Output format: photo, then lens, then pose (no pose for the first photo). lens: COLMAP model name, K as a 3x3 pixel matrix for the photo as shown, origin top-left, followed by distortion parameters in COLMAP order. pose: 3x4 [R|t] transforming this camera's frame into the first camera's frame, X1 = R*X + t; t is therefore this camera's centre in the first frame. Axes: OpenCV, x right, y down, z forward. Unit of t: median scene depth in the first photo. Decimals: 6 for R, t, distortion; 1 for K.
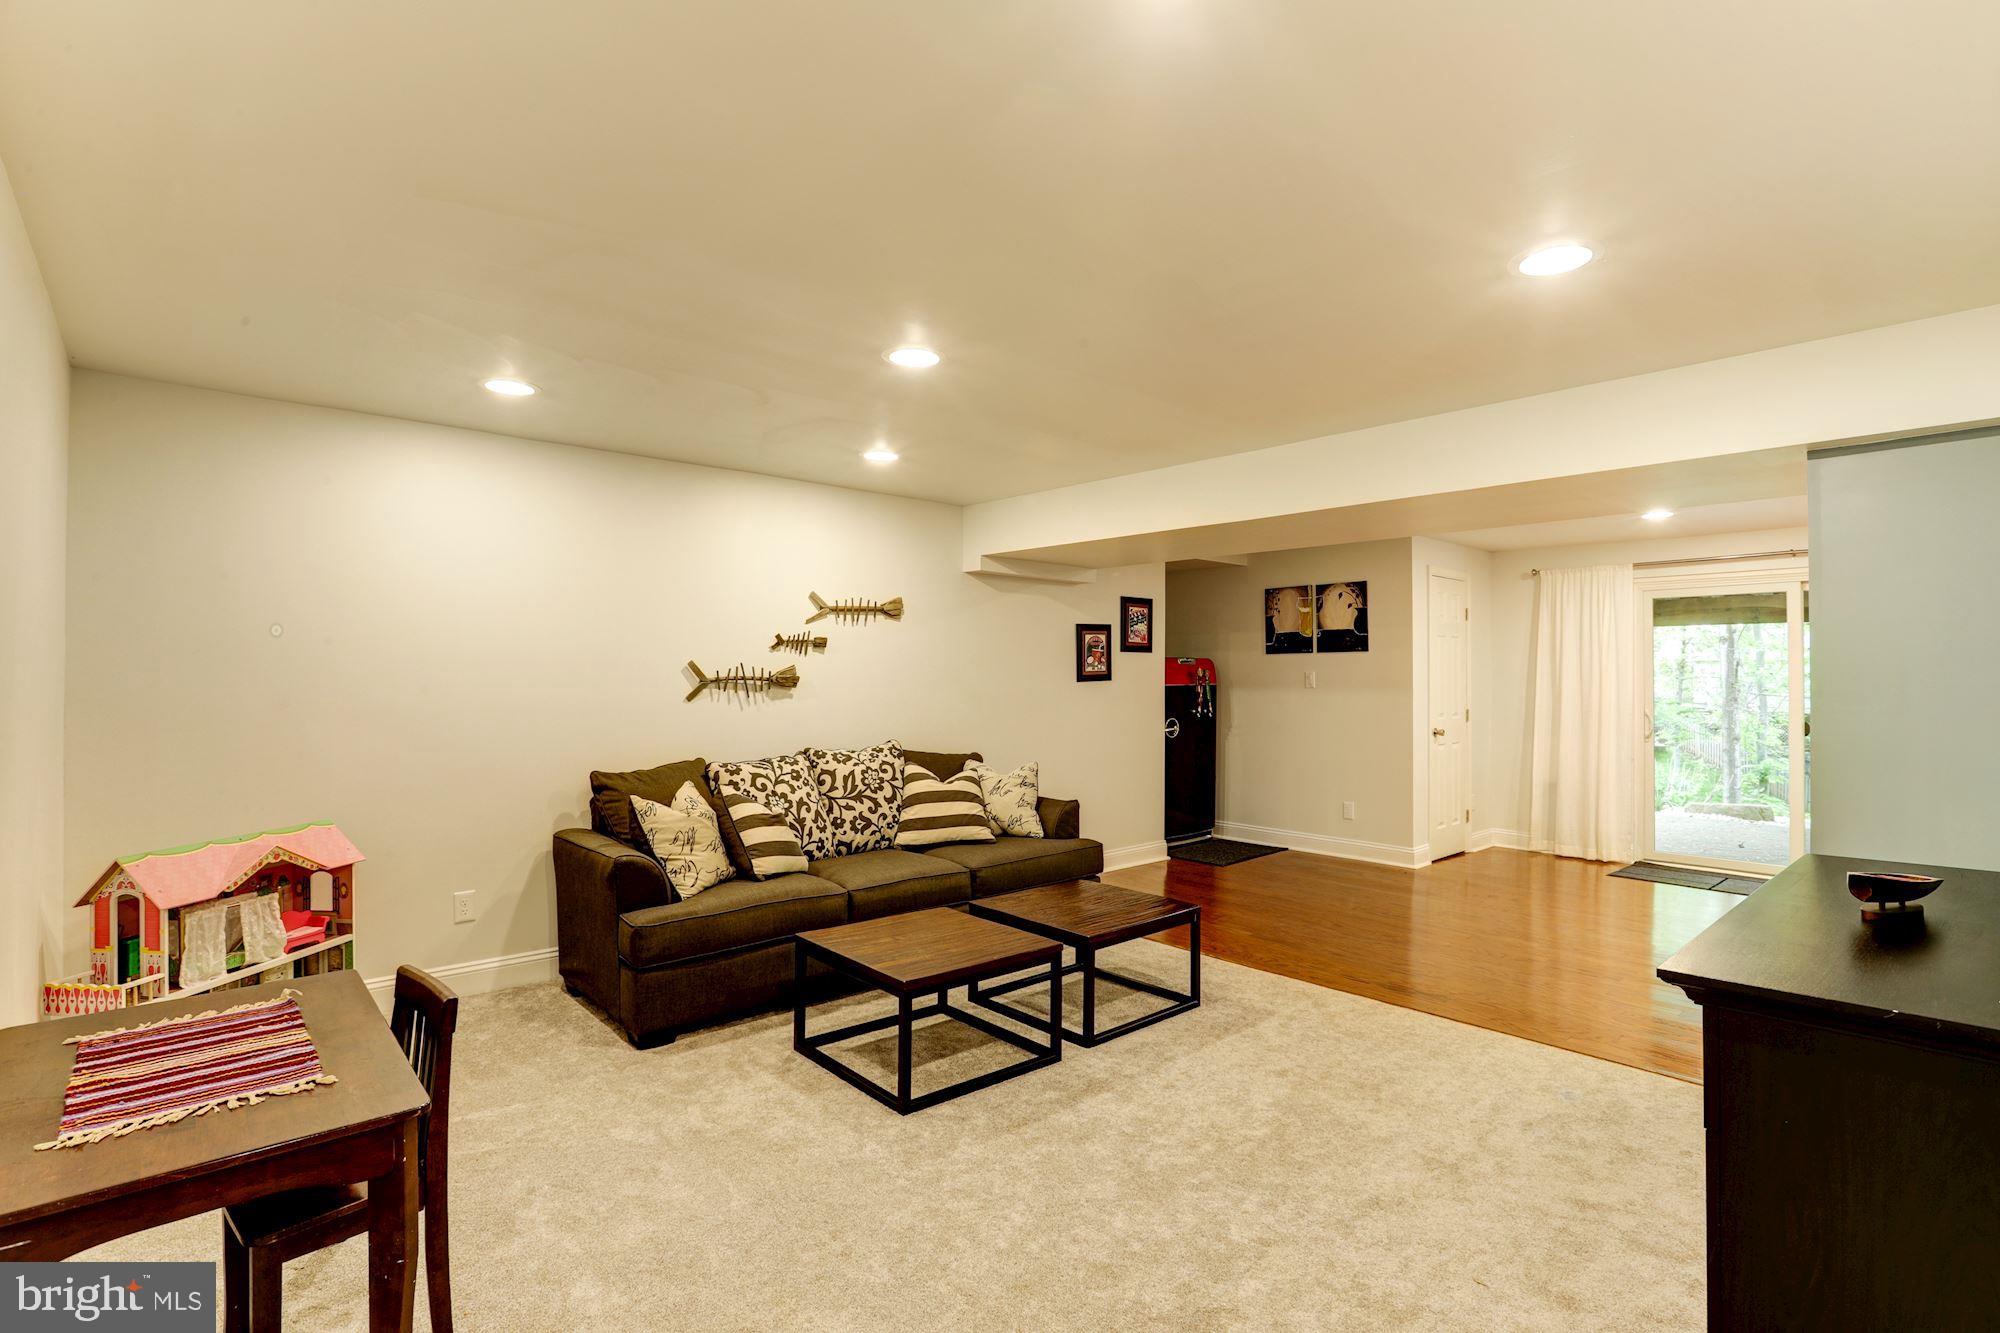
lens RADIAL K [[942.5, 0, 1031.7], [0, 942.5, 655.5], [0, 0, 1]] dist [-0.002663, -0.000466]
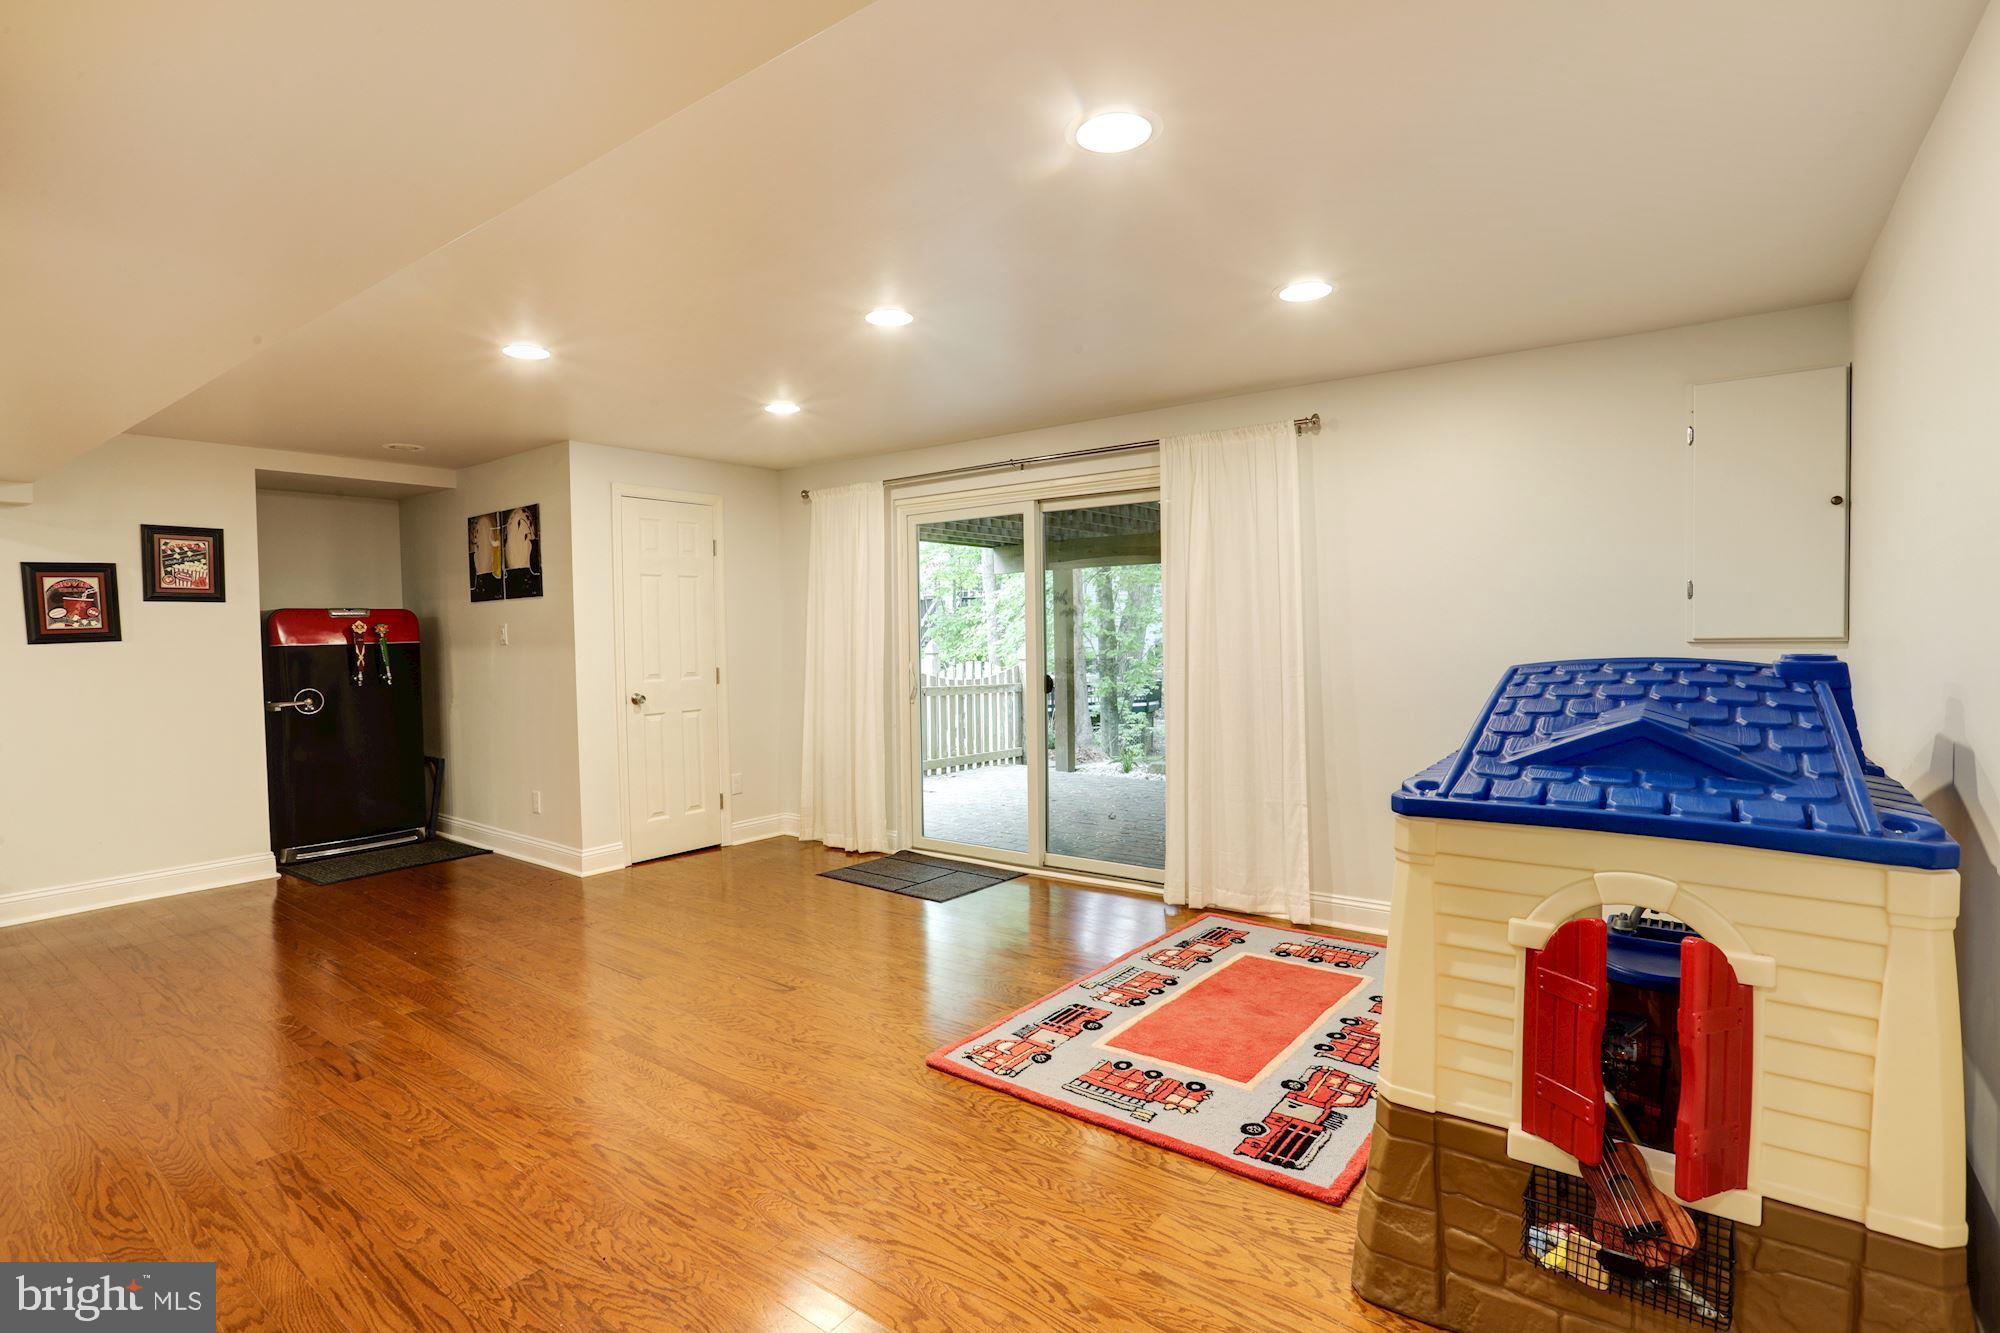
lens RADIAL K [[983.8, 0, 1000.0], [0, 983.8, 666.5], [0, 0, 1]] dist [-0.001900, -0.000428]
pose [[0.992258, -0.021637, 0.122295, 0.631816], [0.014701, 0.998247, 0.057336, 0.012259], [-0.123322, -0.055094, 0.990836, 0.158452]]
